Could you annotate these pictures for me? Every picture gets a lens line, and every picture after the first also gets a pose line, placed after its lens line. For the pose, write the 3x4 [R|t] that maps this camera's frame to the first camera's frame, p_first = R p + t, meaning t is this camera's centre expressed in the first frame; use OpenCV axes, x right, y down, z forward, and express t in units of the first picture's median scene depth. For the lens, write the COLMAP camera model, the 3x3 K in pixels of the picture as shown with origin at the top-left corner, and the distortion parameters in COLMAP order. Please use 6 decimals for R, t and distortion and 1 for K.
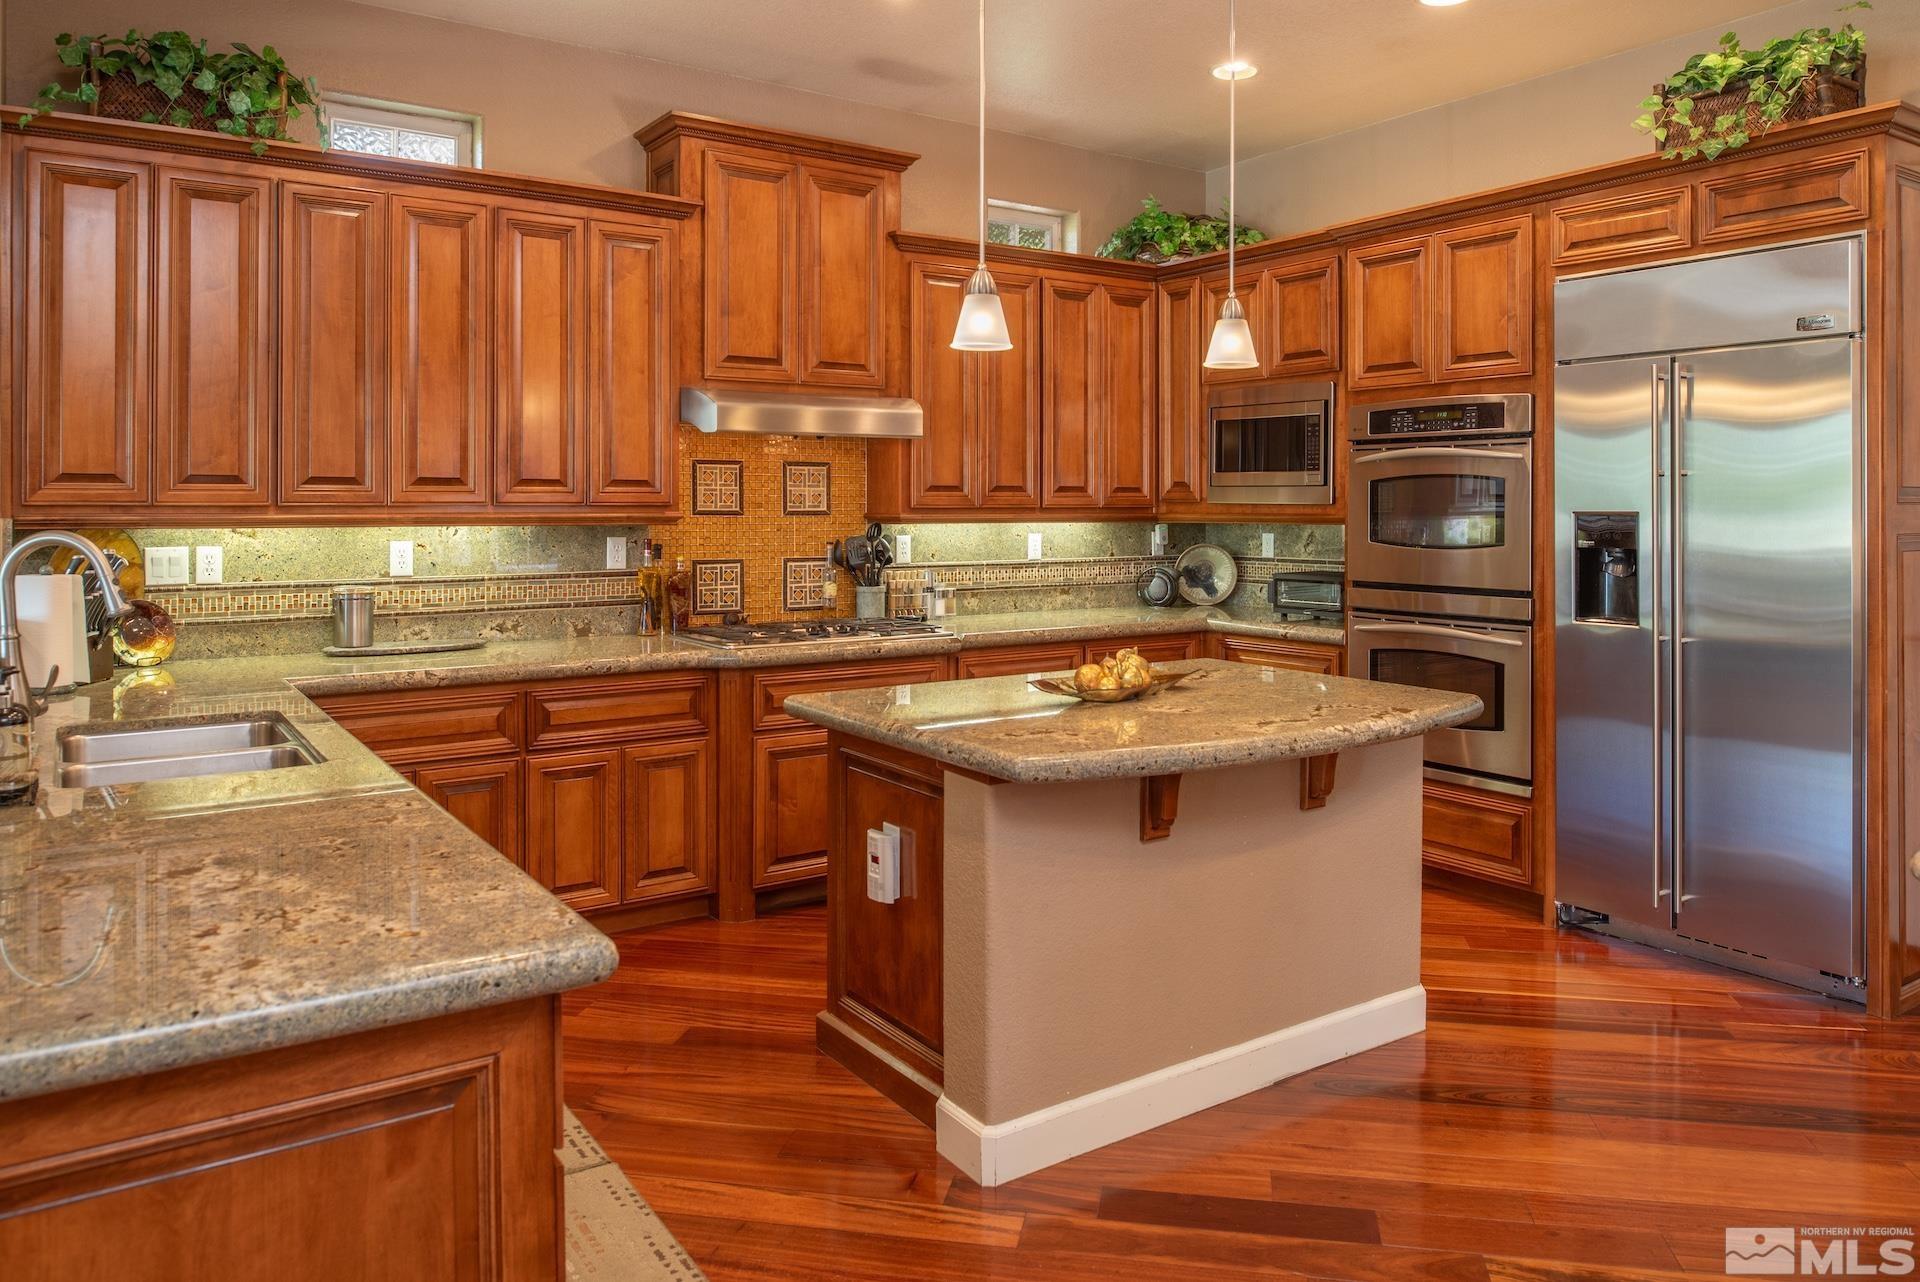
lens RADIAL K [[1319.9, 0, 962.7], [0, 1319.9, 519.6], [0, 0, 1]] dist [-0.000345, -0.009203]
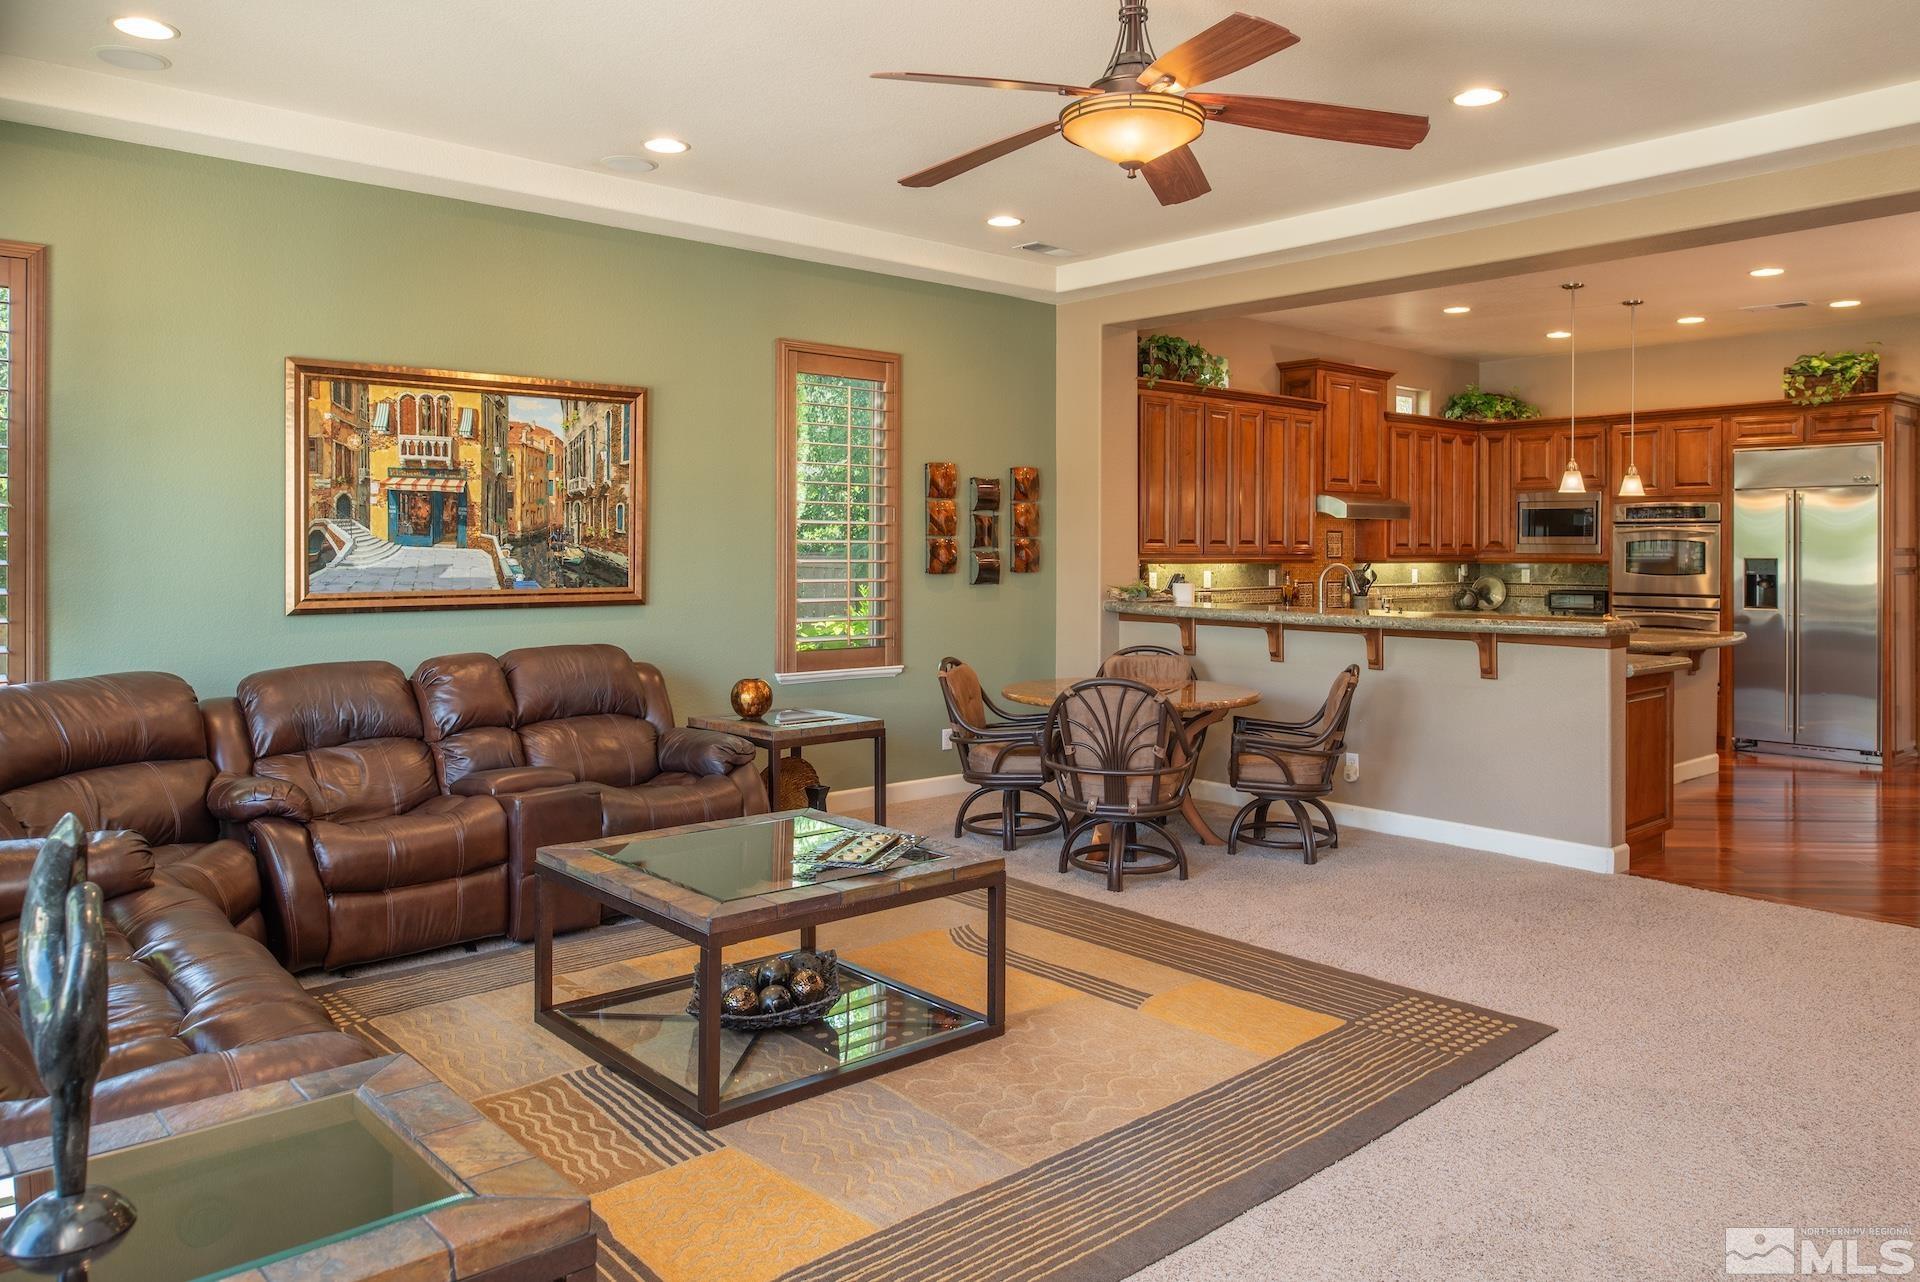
lens RADIAL K [[1319.9, 0, 976.3], [0, 1319.9, 566.7], [0, 0, 1]] dist [-0.000345, -0.009203]
pose [[0.992540, 0.001786, 0.121907, -1.006434], [-0.002102, 0.999995, 0.002461, 0.005298], [-0.121902, -0.002699, 0.992538, -0.956232]]
